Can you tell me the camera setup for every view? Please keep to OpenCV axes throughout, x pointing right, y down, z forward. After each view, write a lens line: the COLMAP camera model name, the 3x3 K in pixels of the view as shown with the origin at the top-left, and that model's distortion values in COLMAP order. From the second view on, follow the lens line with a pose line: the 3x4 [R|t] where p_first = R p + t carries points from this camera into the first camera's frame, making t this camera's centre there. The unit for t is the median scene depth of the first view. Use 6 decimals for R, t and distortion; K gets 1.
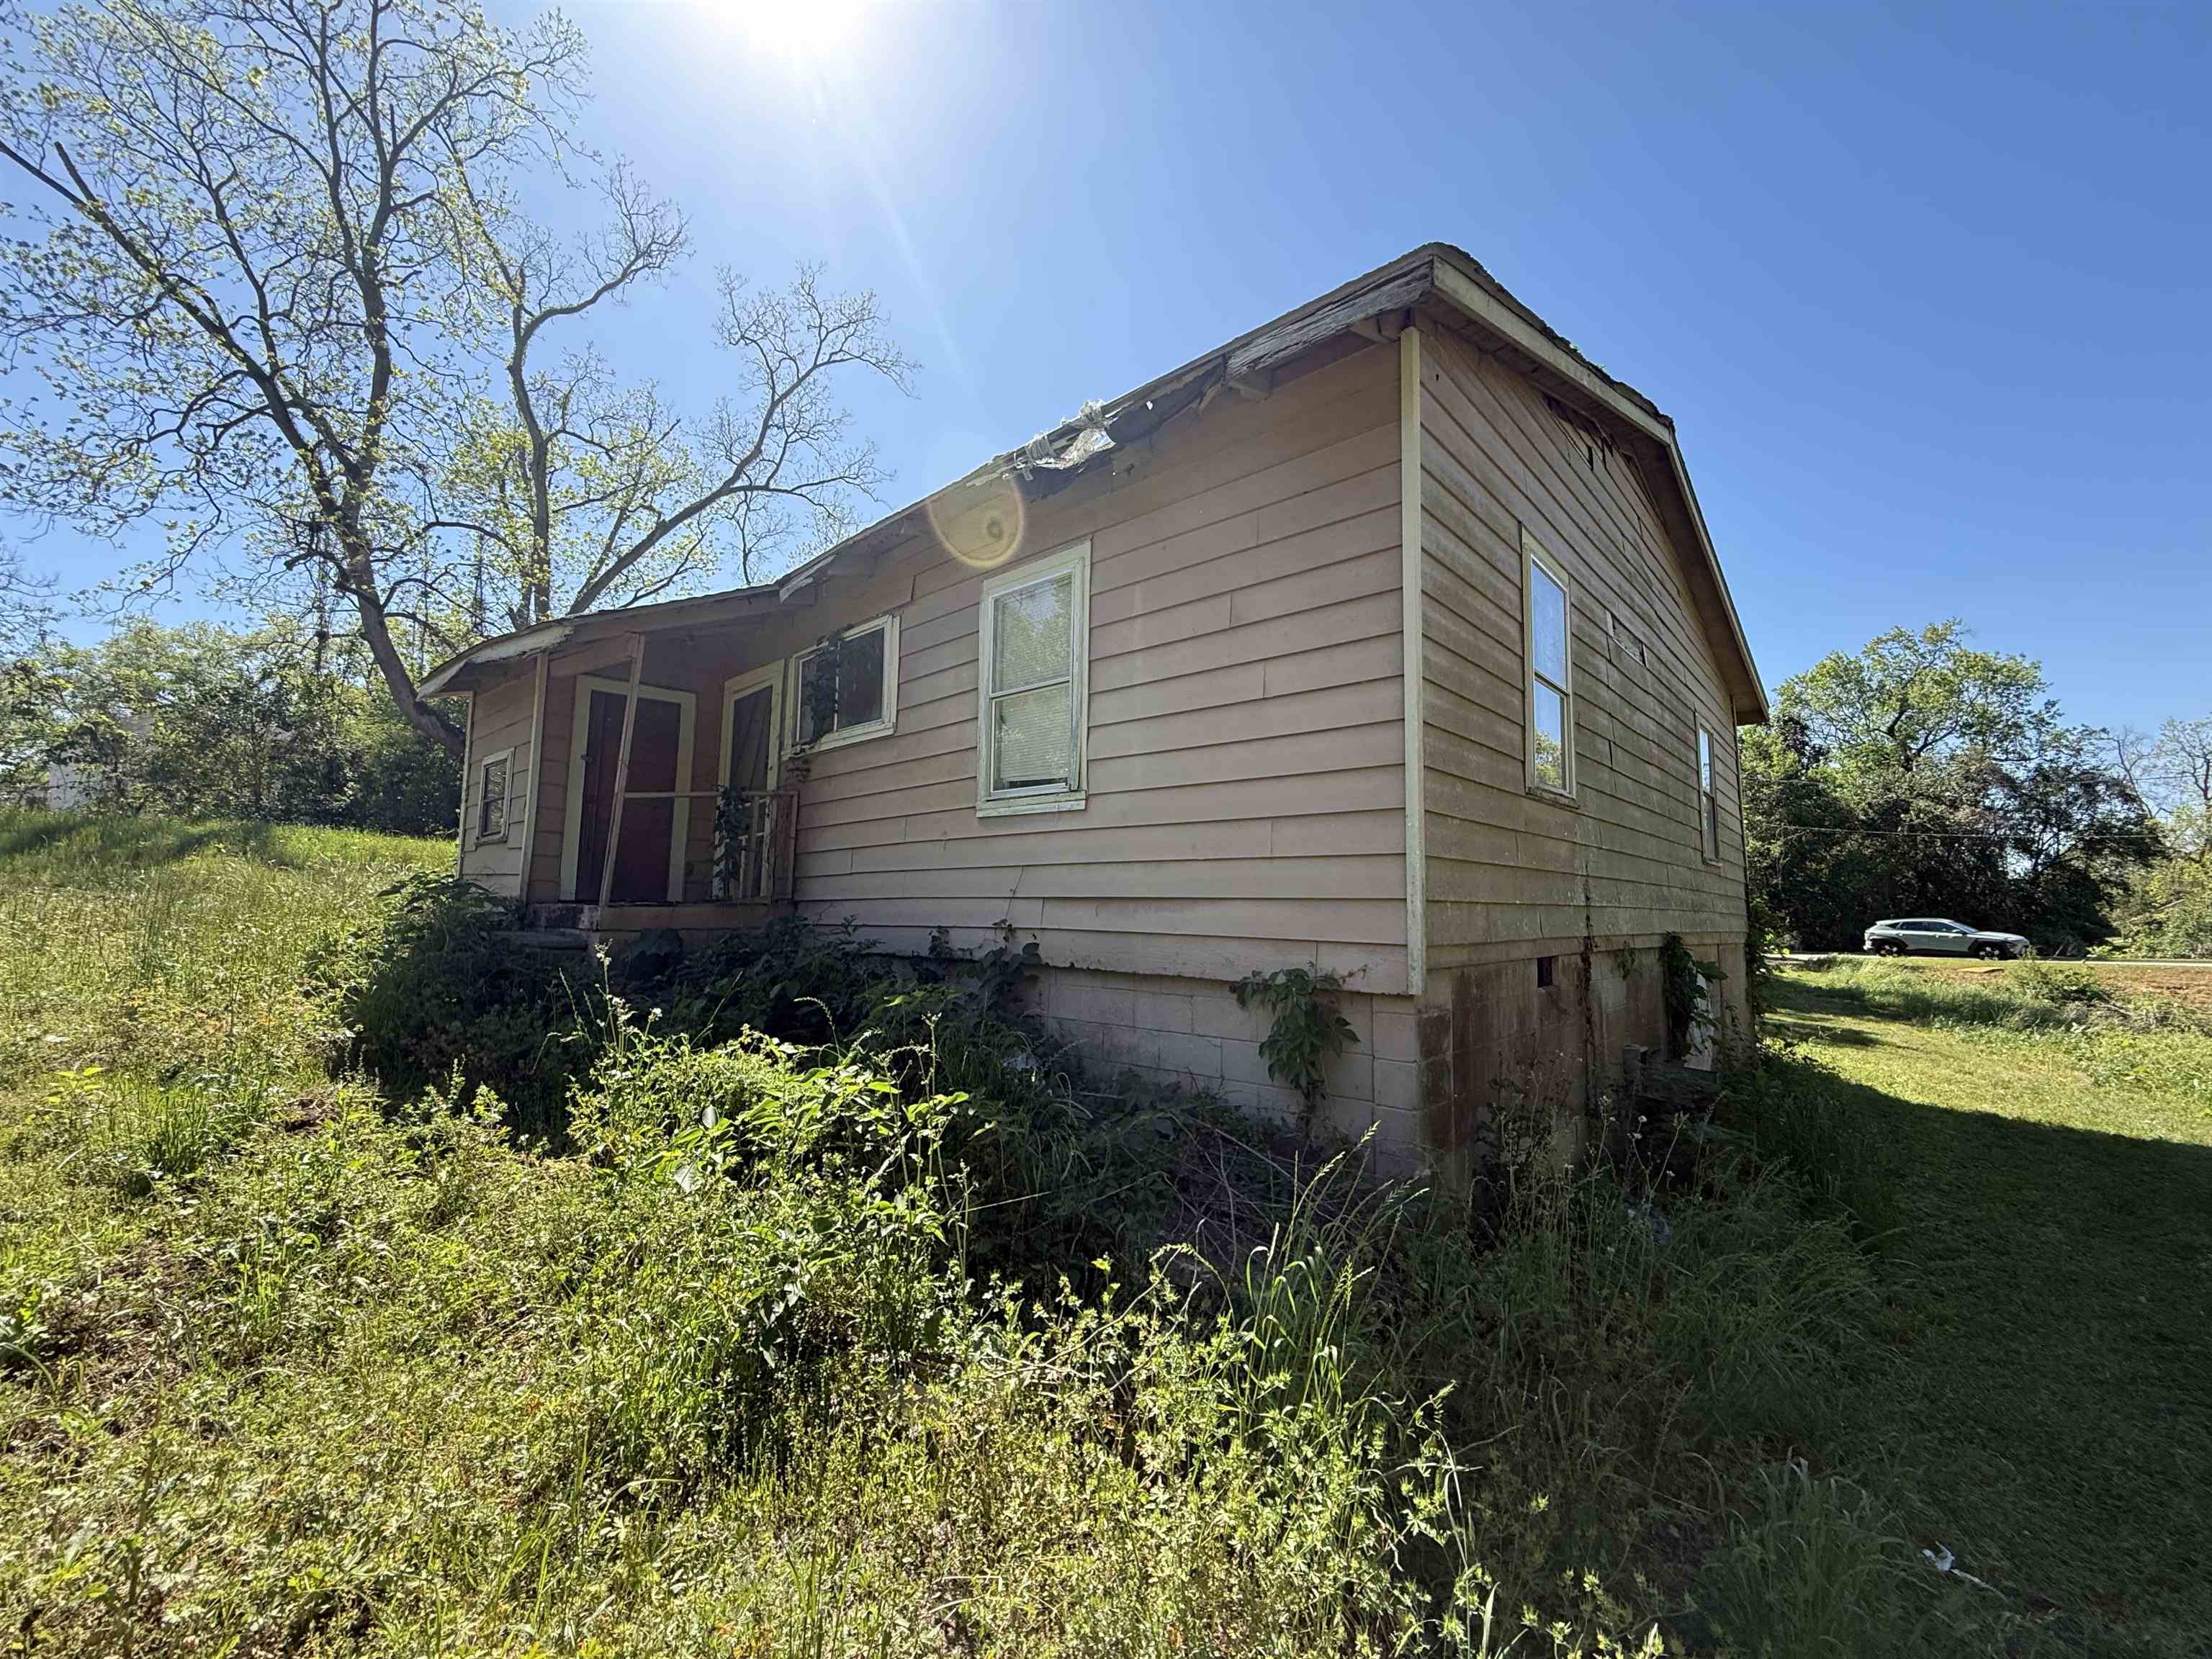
lens RADIAL K [[864.7, 0, 1106.0], [0, 864.7, 829.5], [0, 0, 1]] dist [-0.001034, -0.000112]
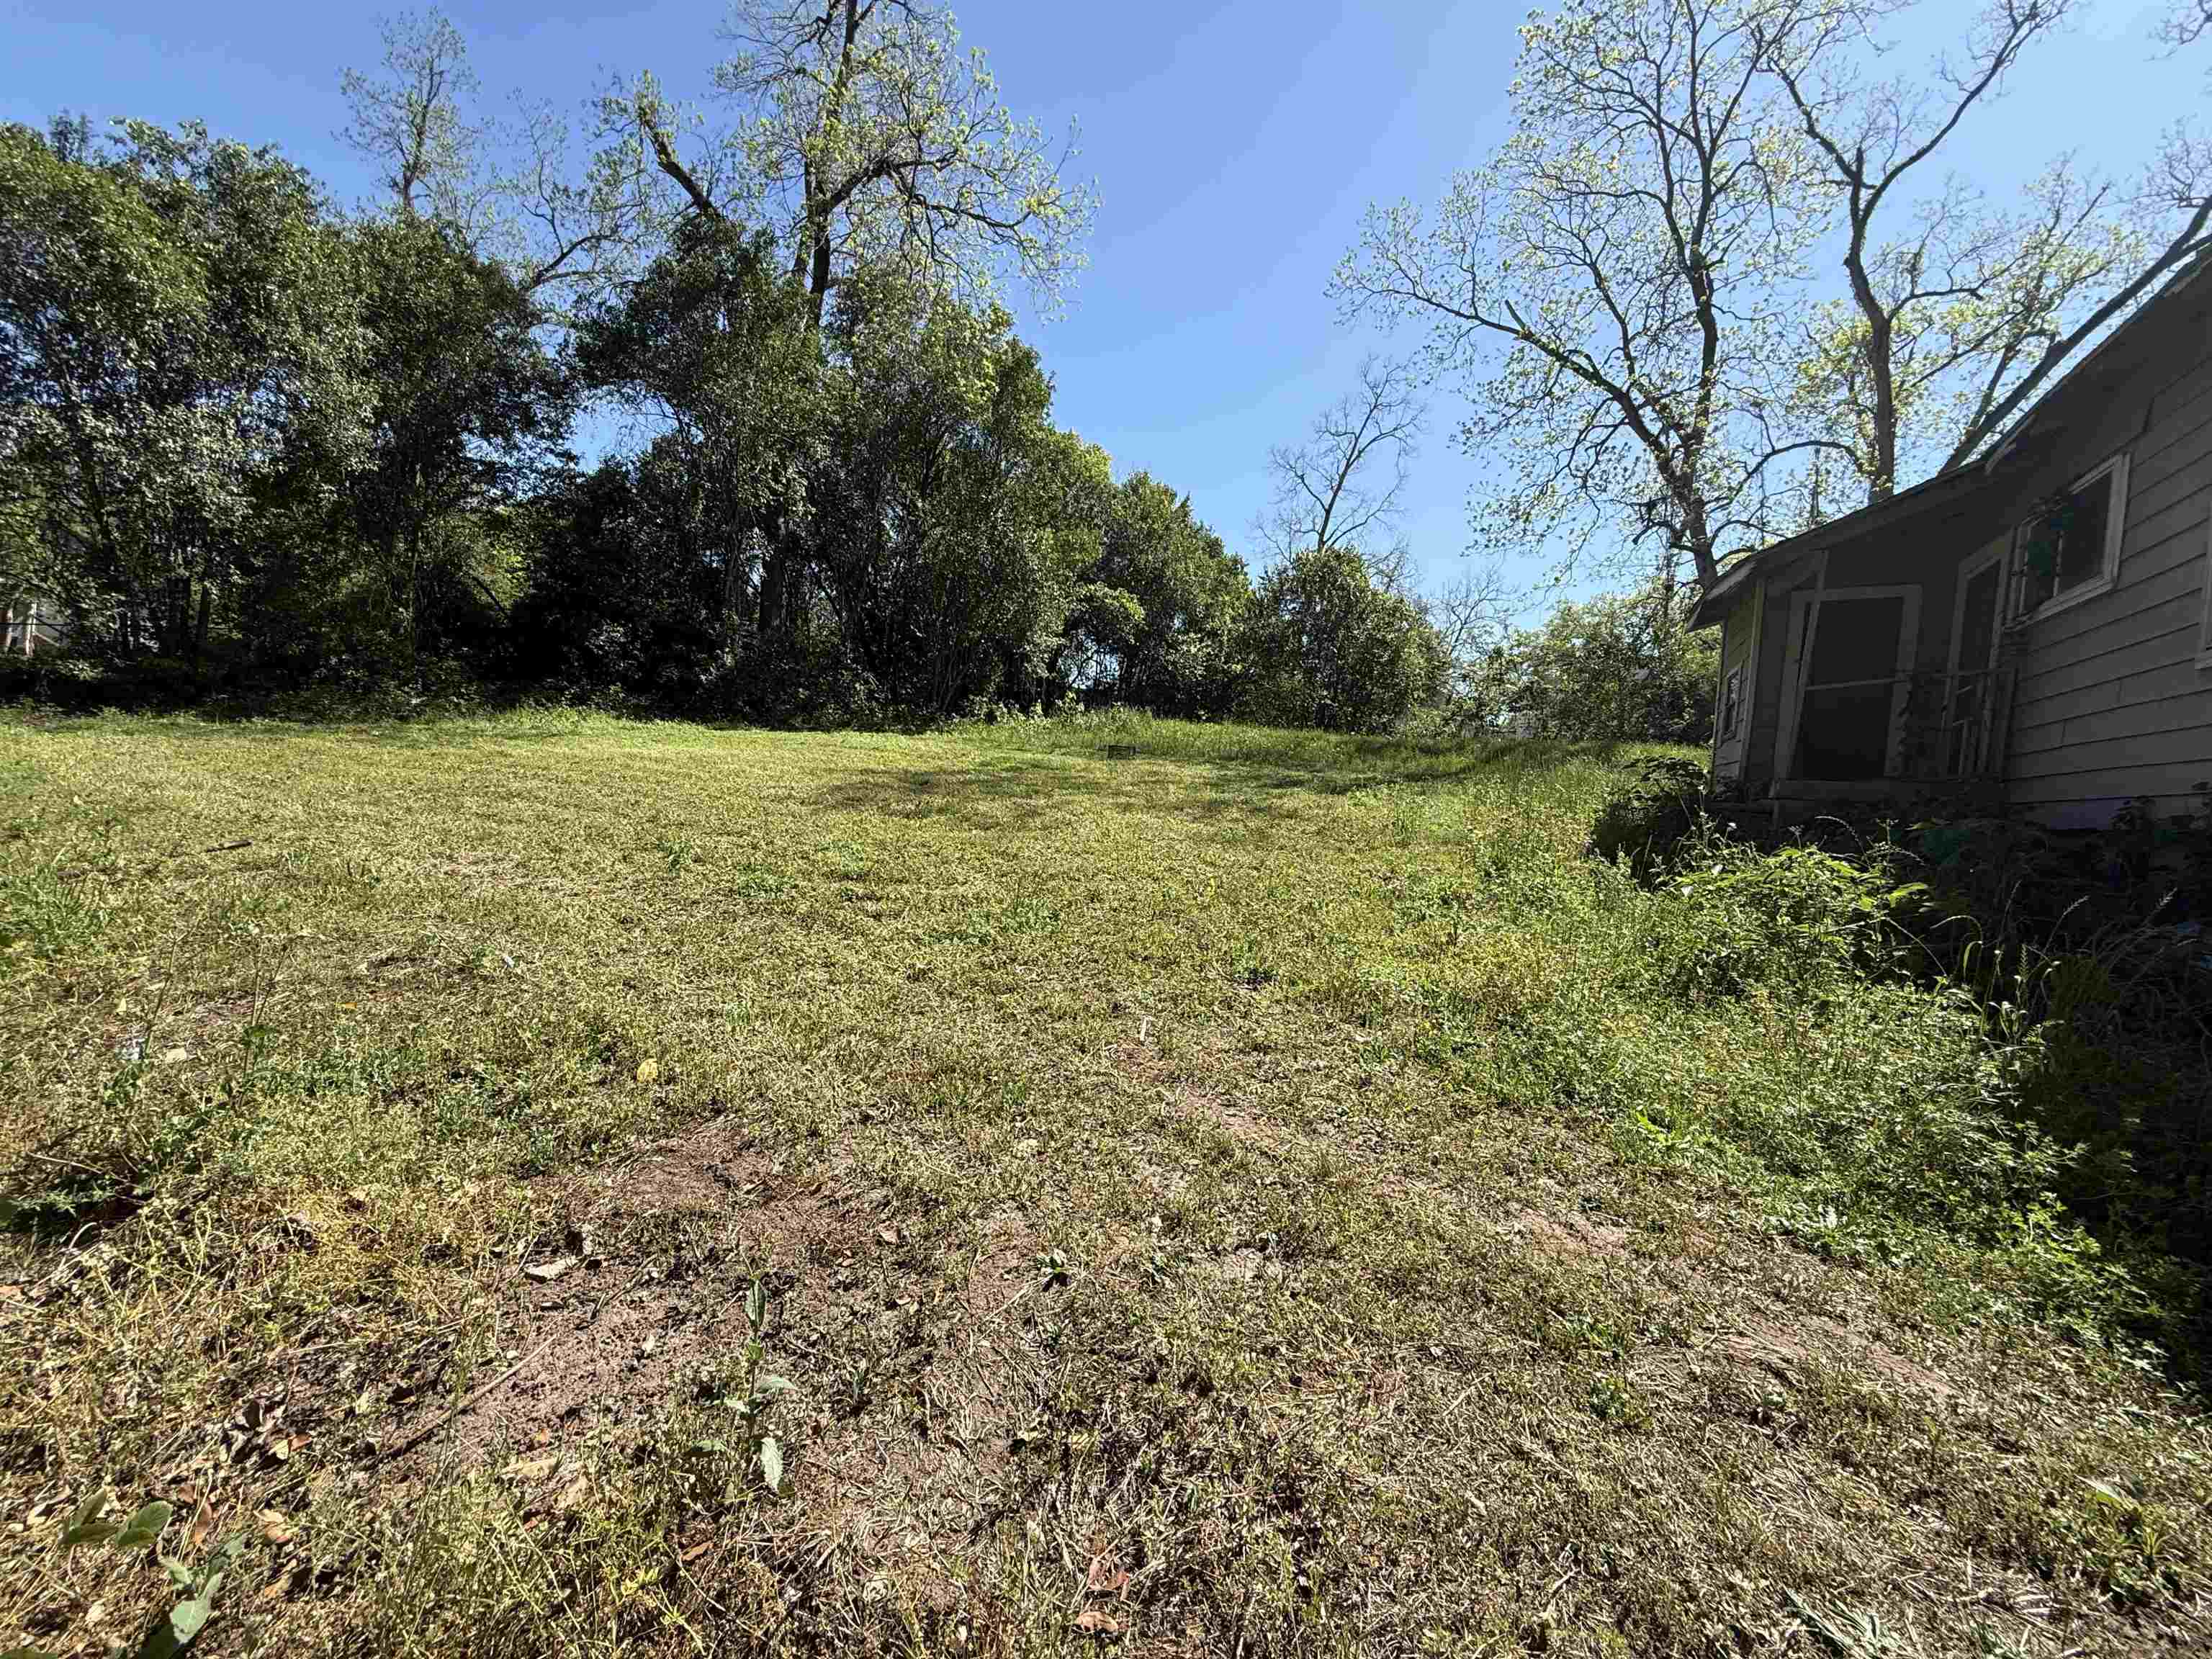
lens RADIAL K [[915.1, 0, 1083.3], [0, 915.1, 806.1], [0, 0, 1]] dist [0.018474, -0.000444]
pose [[0.229703, 0.019781, -0.973060, 0.209461], [0.028584, 0.999225, 0.027061, 0.026917], [0.972841, -0.034030, 0.228960, -0.125617]]
